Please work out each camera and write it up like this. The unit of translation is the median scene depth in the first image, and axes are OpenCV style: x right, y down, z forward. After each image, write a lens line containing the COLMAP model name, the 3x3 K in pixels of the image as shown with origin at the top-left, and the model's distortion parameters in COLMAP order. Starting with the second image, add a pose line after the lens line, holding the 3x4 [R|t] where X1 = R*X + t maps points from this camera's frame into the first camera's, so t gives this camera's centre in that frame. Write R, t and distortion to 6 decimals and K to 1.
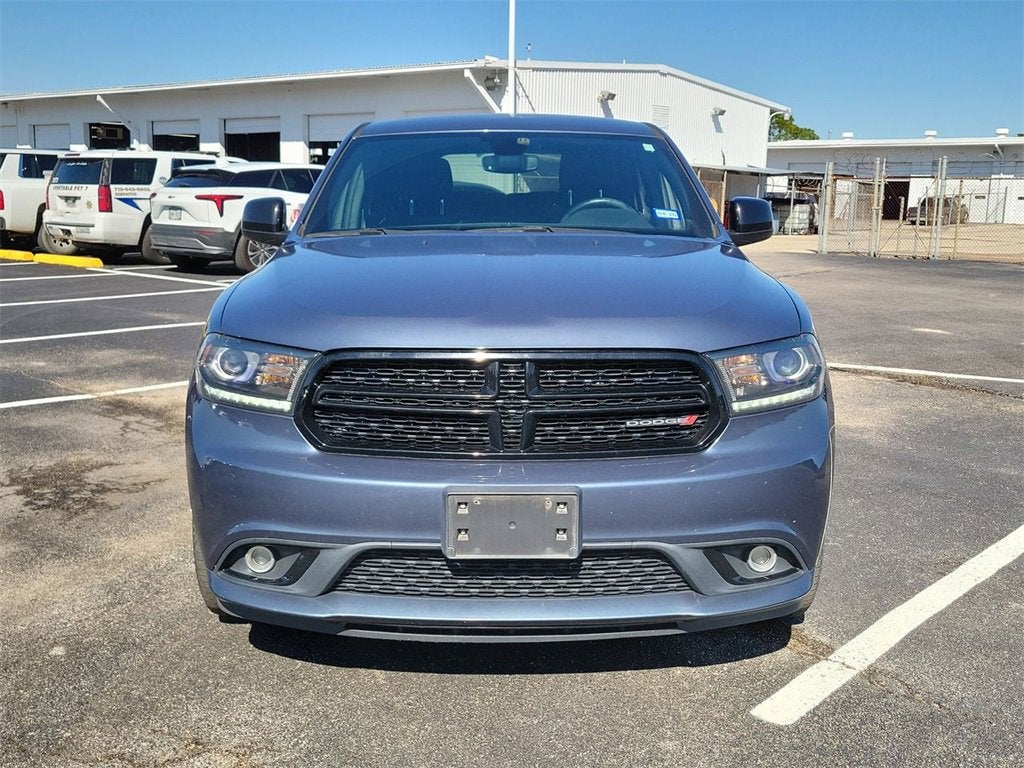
lens RADIAL K [[1089.0, 0, 519.6], [0, 1089.0, 385.4], [0, 0, 1]] dist [0.033077, 0.000000]
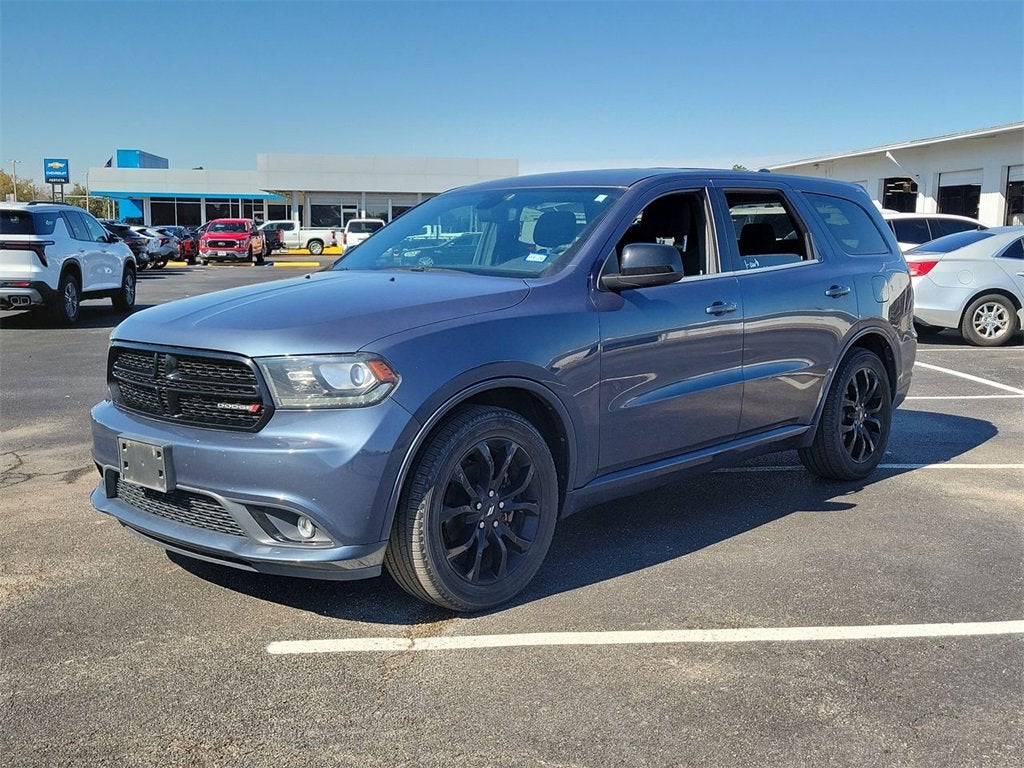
lens RADIAL K [[1089.0, 0, 503.2], [0, 1089.0, 379.8], [0, 0, 1]] dist [0.033077, 0.000000]
pose [[0.720109, 0.079003, -0.689349, 1.295143], [-0.114249, 0.993437, -0.005493, -0.030129], [0.684391, 0.082713, 0.724409, 0.240258]]
